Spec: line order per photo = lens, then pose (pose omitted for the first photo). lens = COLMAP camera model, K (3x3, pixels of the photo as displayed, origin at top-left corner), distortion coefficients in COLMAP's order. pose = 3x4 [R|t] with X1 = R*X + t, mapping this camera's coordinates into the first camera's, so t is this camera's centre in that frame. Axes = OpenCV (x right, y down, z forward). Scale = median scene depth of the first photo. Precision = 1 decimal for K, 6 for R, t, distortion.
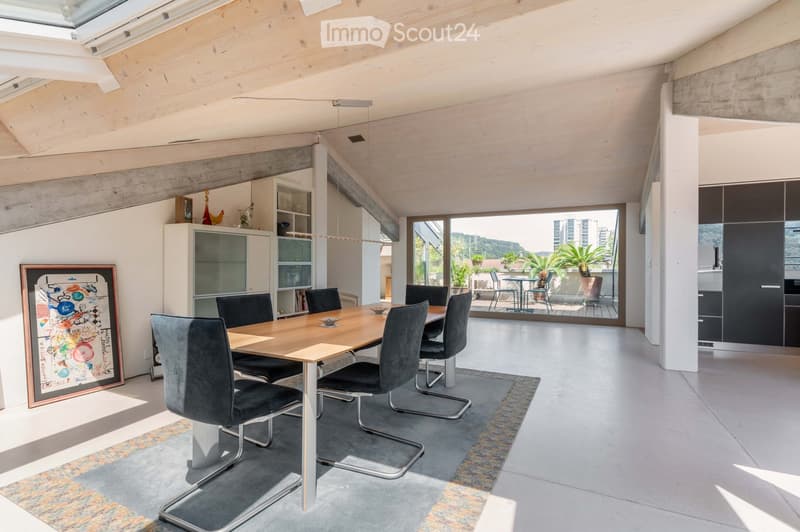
lens RADIAL K [[382.3, 0, 401.1], [0, 382.3, 266.9], [0, 0, 1]] dist [-0.000722, 0.002399]
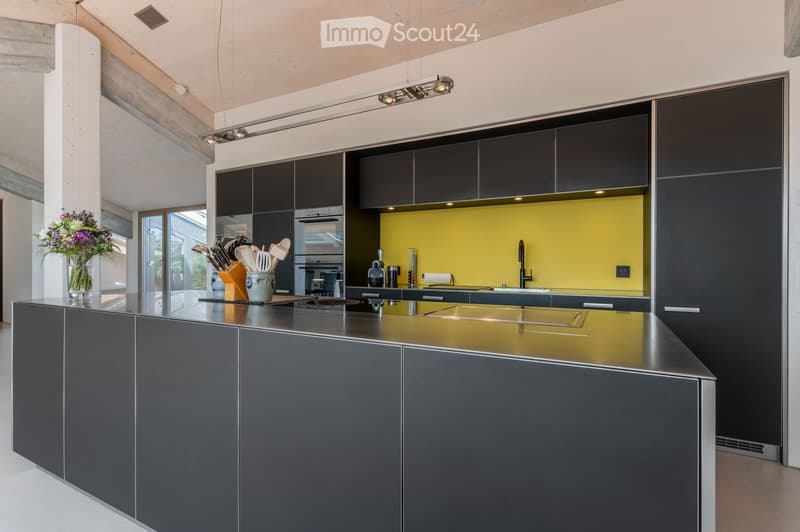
lens RADIAL K [[382.3, 0, 398.1], [0, 382.3, 266.4], [0, 0, 1]] dist [-0.000722, 0.002399]
pose [[0.999589, -0.000194, -0.028659, 1.059442], [0.000140, 0.999998, -0.001911, 0.000972], [0.028659, 0.001906, 0.999587, 0.175504]]
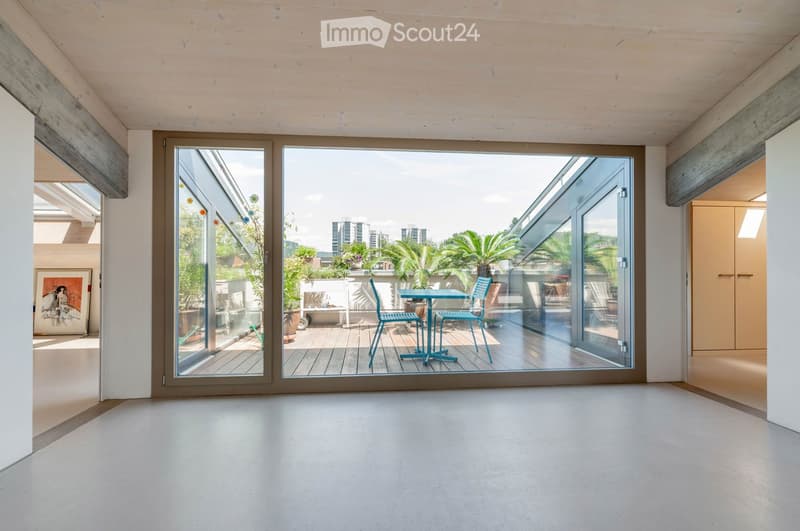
lens RADIAL K [[382.3, 0, 400.6], [0, 382.3, 262.8], [0, 0, 1]] dist [-0.000722, 0.002399]
pose [[0.846658, 0.000979, 0.532137, 0.033474], [0.004021, 0.999958, -0.008237, -0.005143], [-0.532122, 0.009114, 0.846618, 0.920856]]
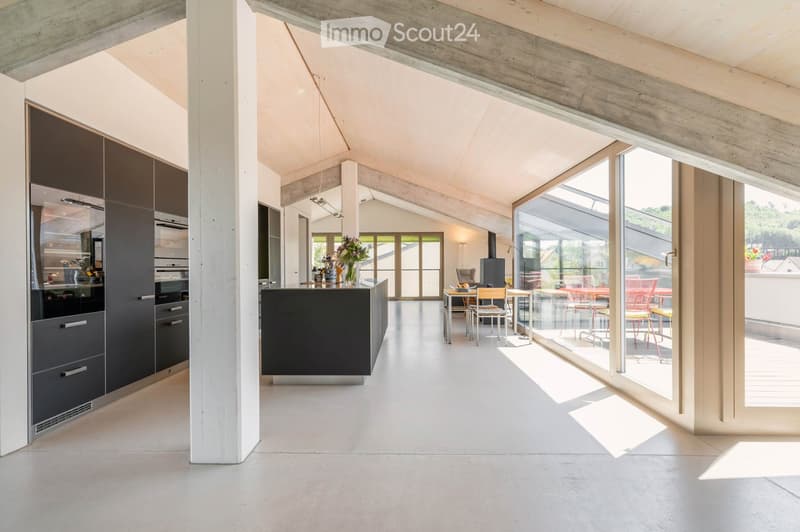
lens RADIAL K [[382.3, 0, 401.3], [0, 382.3, 268.4], [0, 0, 1]] dist [-0.000722, 0.002399]
pose [[-0.427031, -0.003693, 0.904229, 0.082625], [0.009730, 0.999915, 0.008679, -0.004110], [-0.904185, 0.012504, -0.426959, 0.752026]]
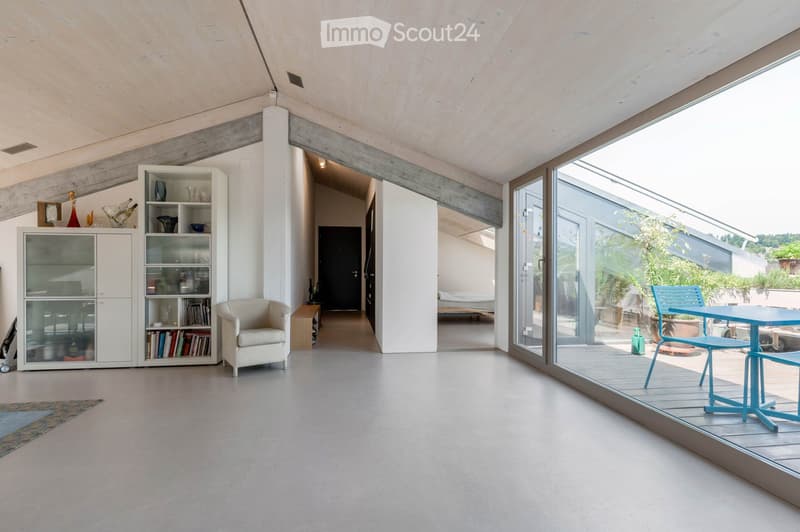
lens RADIAL K [[387.2, 0, 403.3], [0, 387.2, 267.2], [0, 0, 1]] dist [-0.001773, 0.000526]
pose [[0.570956, -0.001823, -0.820979, 0.629770], [-0.005975, 0.999962, -0.006376, -0.004029], [0.820959, 0.008546, 0.570923, 0.883376]]
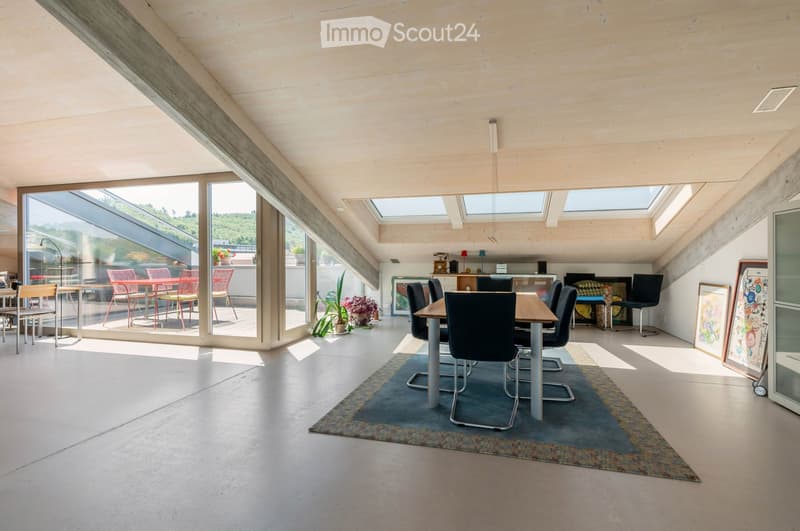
lens RADIAL K [[382.3, 0, 400.1], [0, 382.3, 260.4], [0, 0, 1]] dist [-0.000722, 0.002399]
pose [[-0.981253, 0.000511, -0.192722, 0.225136], [-0.000907, 0.999973, 0.007270, -0.006695], [0.192721, 0.007308, -0.981226, 1.130394]]
